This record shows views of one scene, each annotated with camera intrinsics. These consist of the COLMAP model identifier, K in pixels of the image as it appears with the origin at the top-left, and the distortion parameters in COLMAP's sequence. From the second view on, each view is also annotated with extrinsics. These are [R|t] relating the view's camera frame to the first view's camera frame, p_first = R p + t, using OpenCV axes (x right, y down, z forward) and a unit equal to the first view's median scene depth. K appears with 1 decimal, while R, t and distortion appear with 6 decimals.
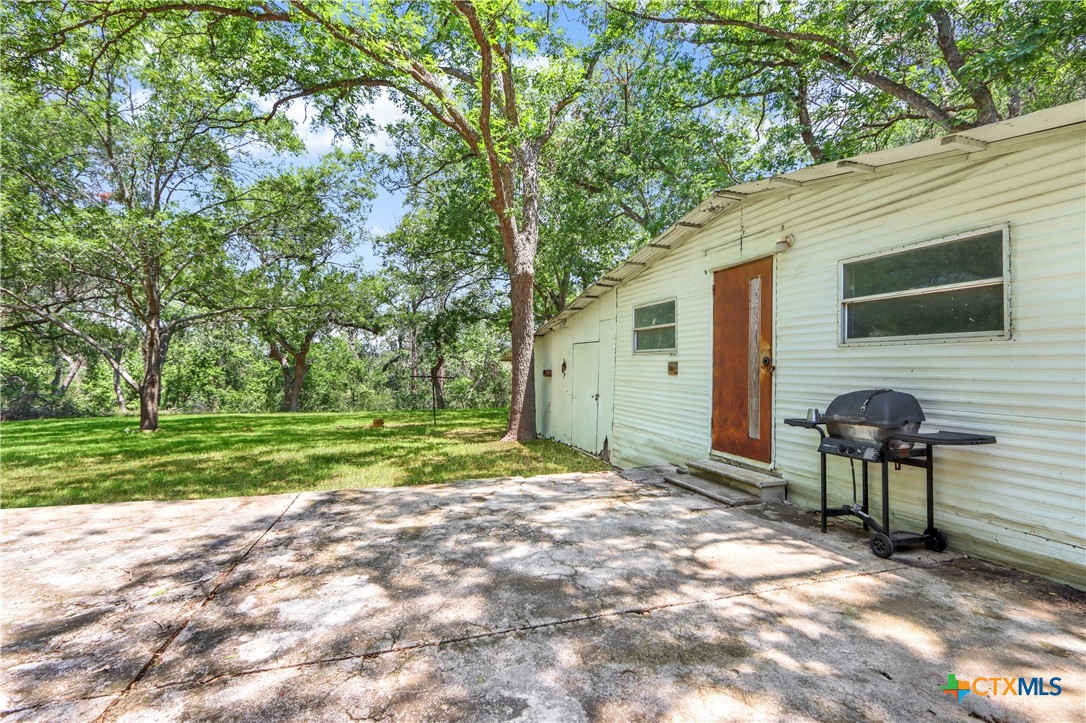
lens RADIAL K [[521.1, 0, 558.4], [0, 521.1, 387.1], [0, 0, 1]] dist [-0.004233, 0.000413]
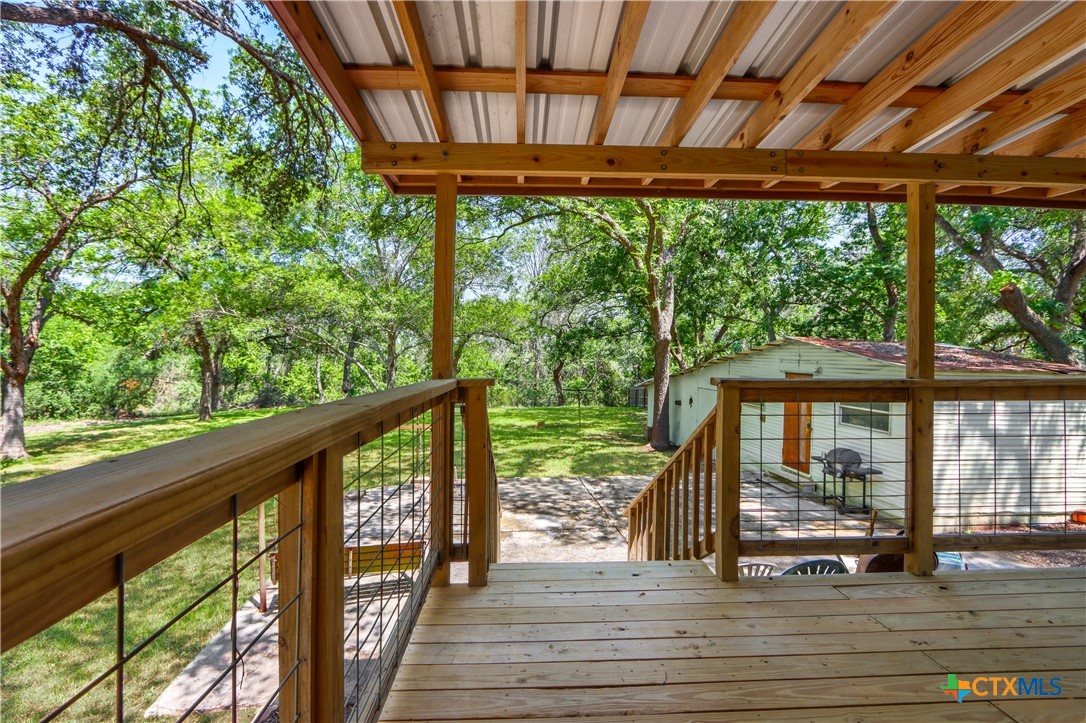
lens RADIAL K [[521.1, 0, 558.4], [0, 521.1, 387.1], [0, 0, 1]] dist [-0.004233, 0.000413]
pose [[0.985051, 0.017842, -0.171337, -0.226551], [-0.012586, 0.999418, 0.031716, -0.250475], [0.171804, -0.029086, 0.984702, -1.189374]]
